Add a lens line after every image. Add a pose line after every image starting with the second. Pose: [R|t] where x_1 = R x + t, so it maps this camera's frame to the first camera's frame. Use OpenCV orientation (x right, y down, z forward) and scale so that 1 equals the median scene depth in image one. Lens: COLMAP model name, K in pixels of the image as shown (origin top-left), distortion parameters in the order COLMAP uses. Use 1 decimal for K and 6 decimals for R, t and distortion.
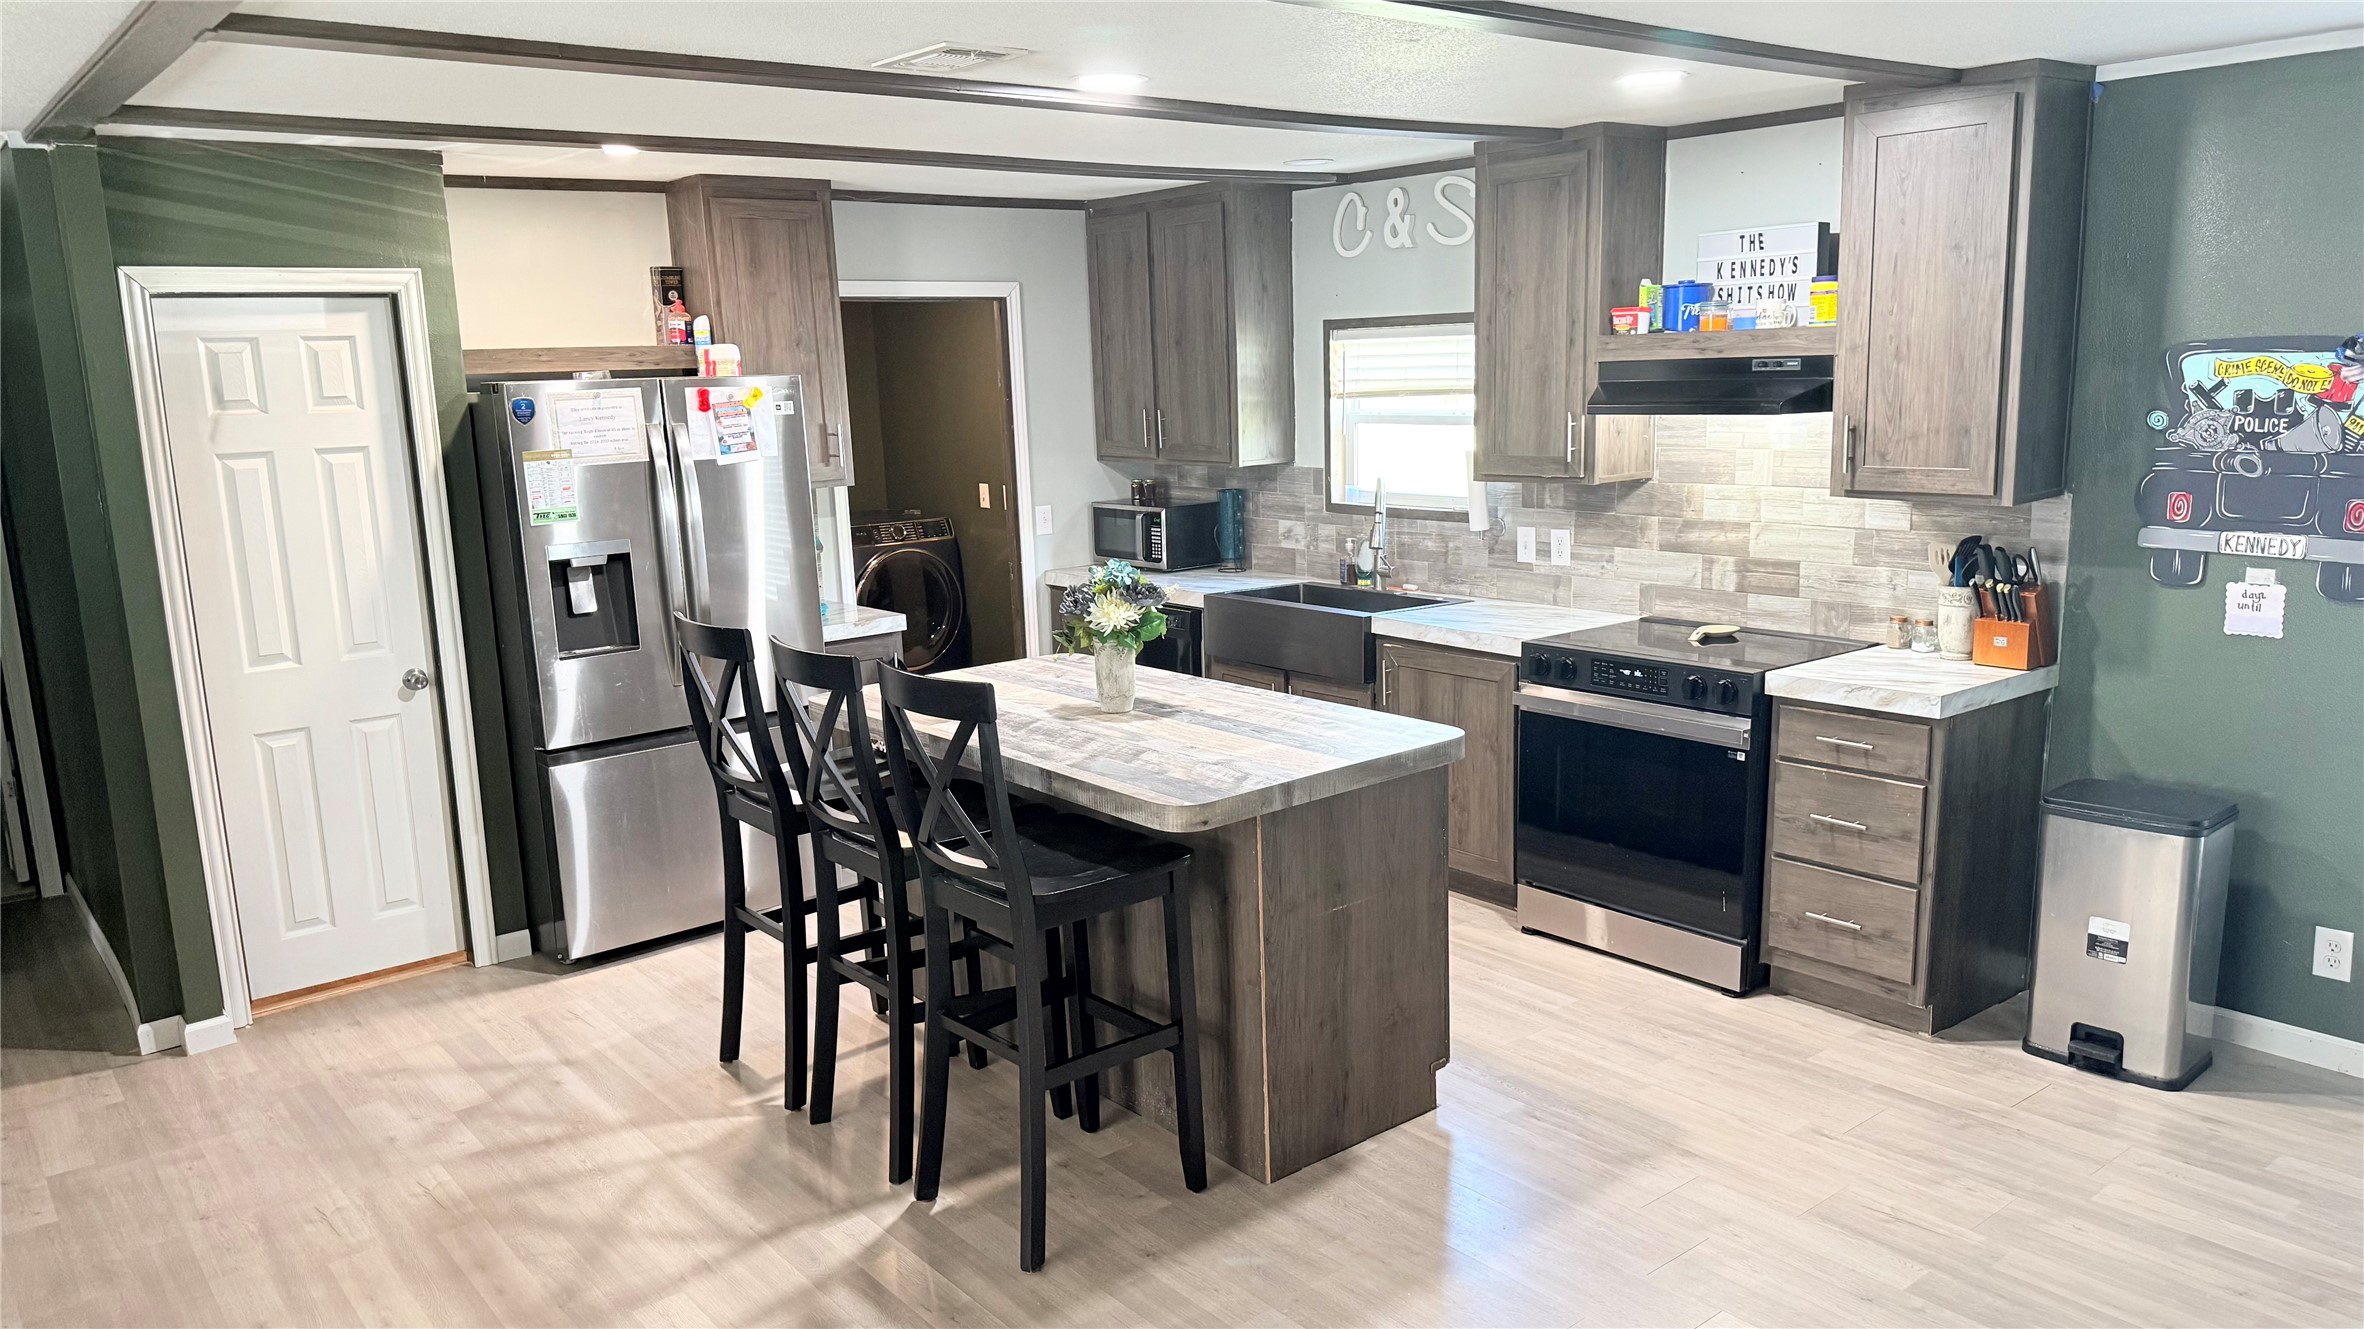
lens RADIAL K [[1692.1, 0, 1182.0], [0, 1692.1, 664.5], [0, 0, 1]] dist [0.116544, -0.161074]
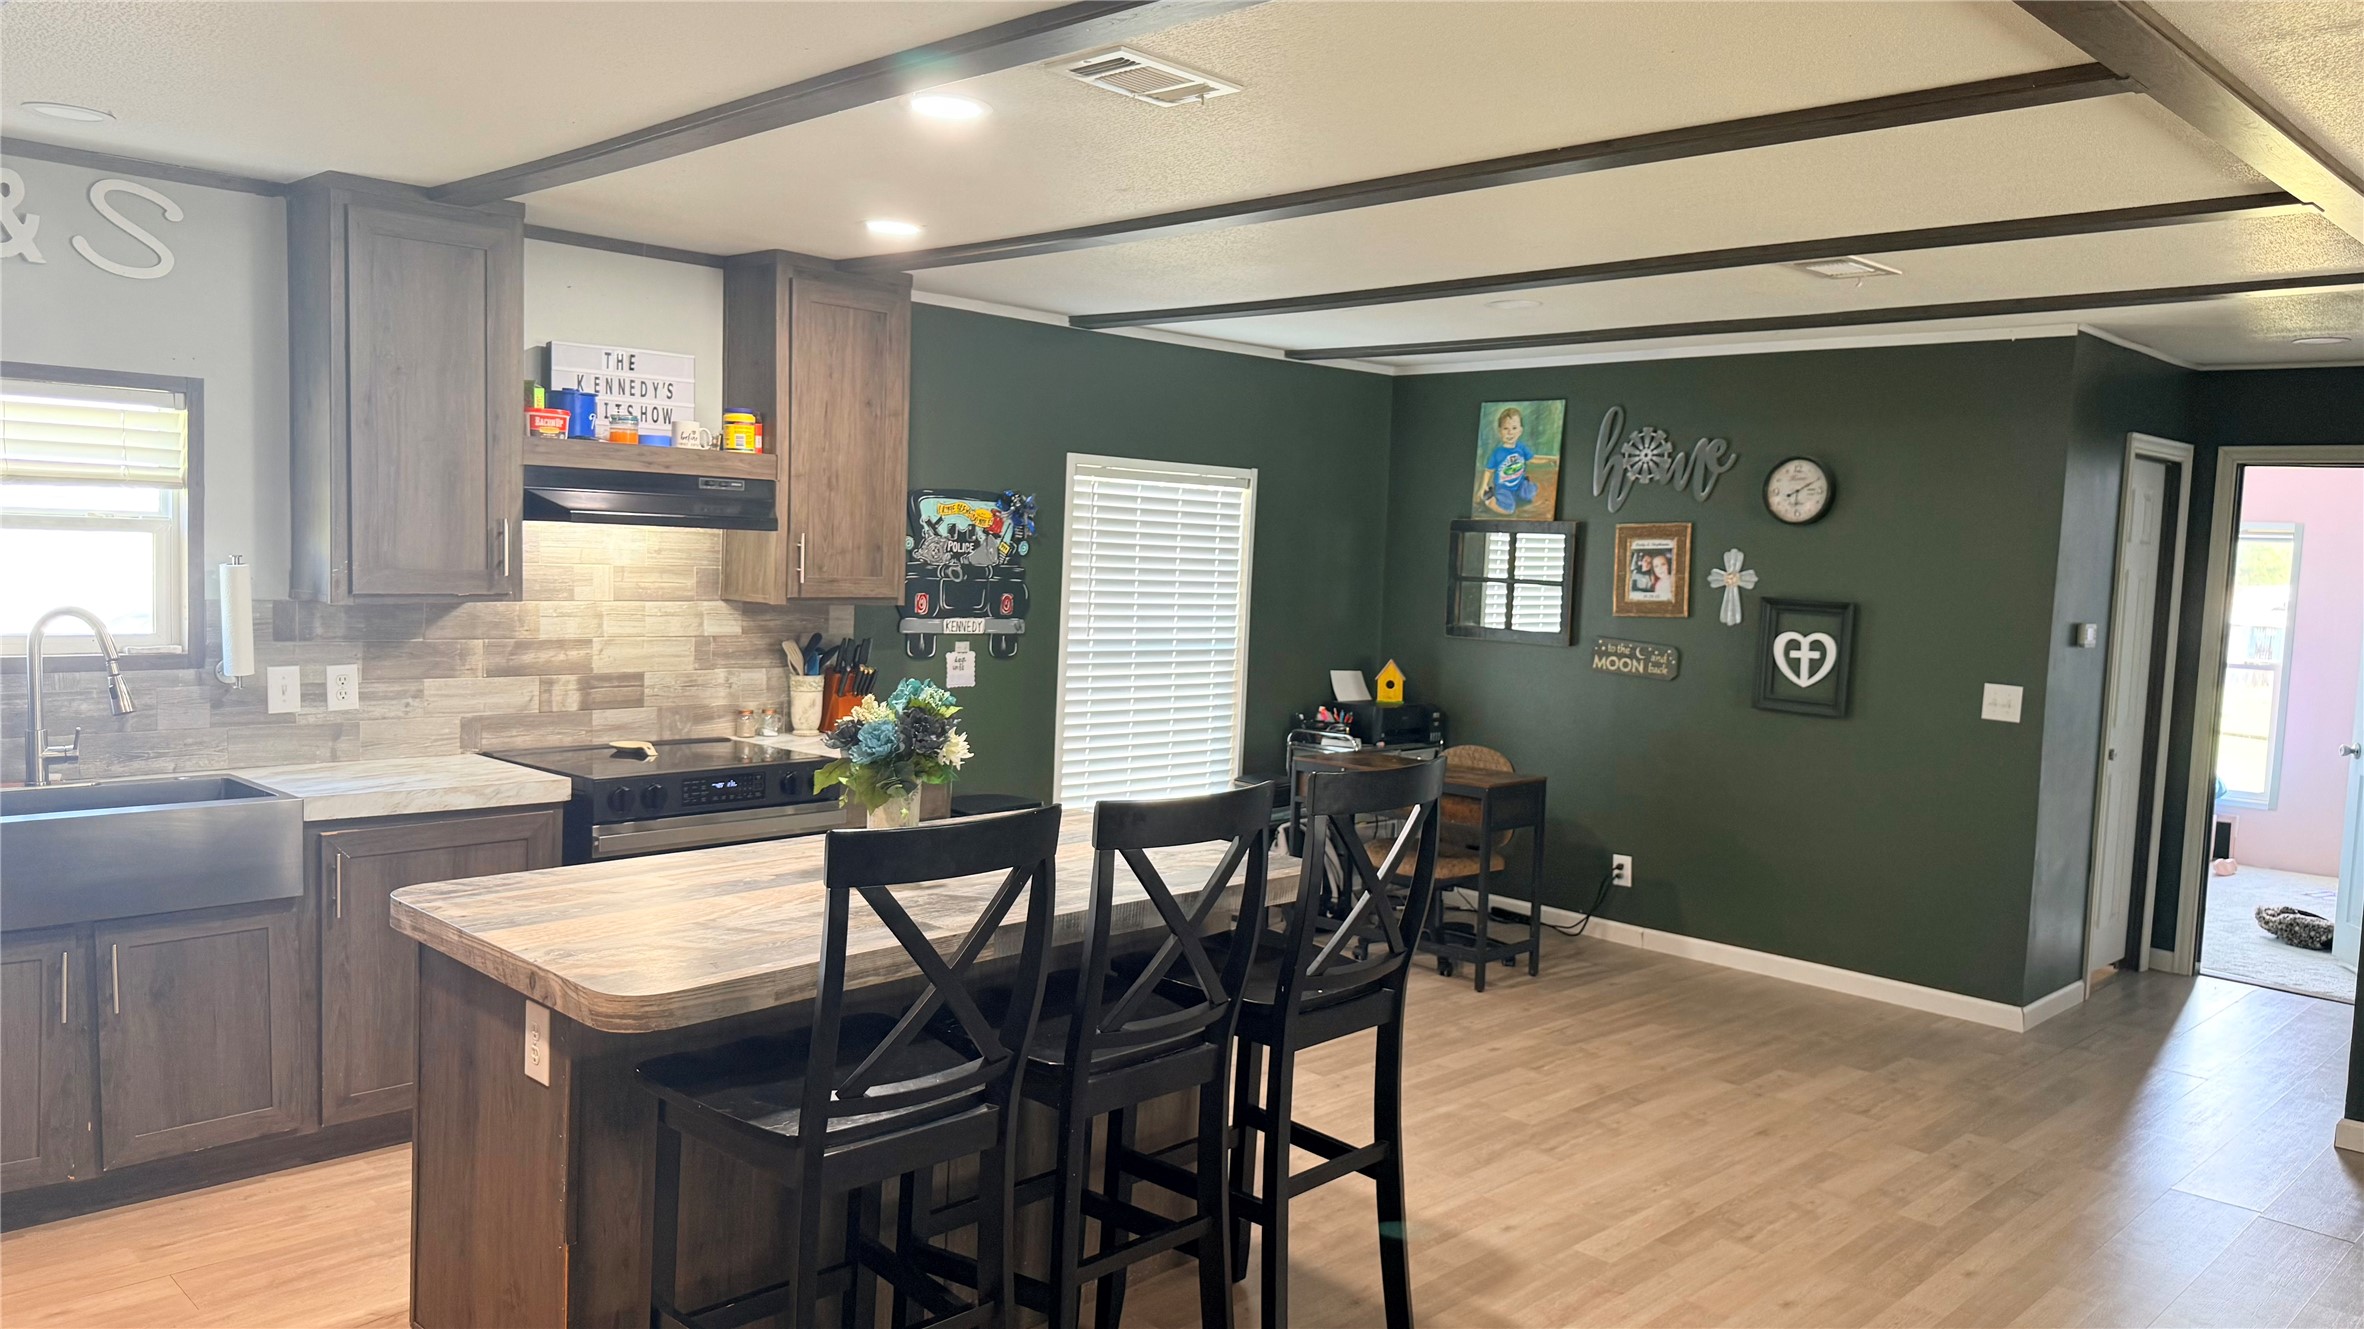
lens RADIAL K [[1692.1, 0, 1182.0], [0, 1692.1, 664.5], [0, 0, 1]] dist [0.116544, -0.161074]
pose [[-0.126136, -0.047103, 0.990894, -0.706801], [0.144306, 0.987376, 0.065305, -0.085444], [-0.981461, 0.151230, -0.117746, 0.803723]]
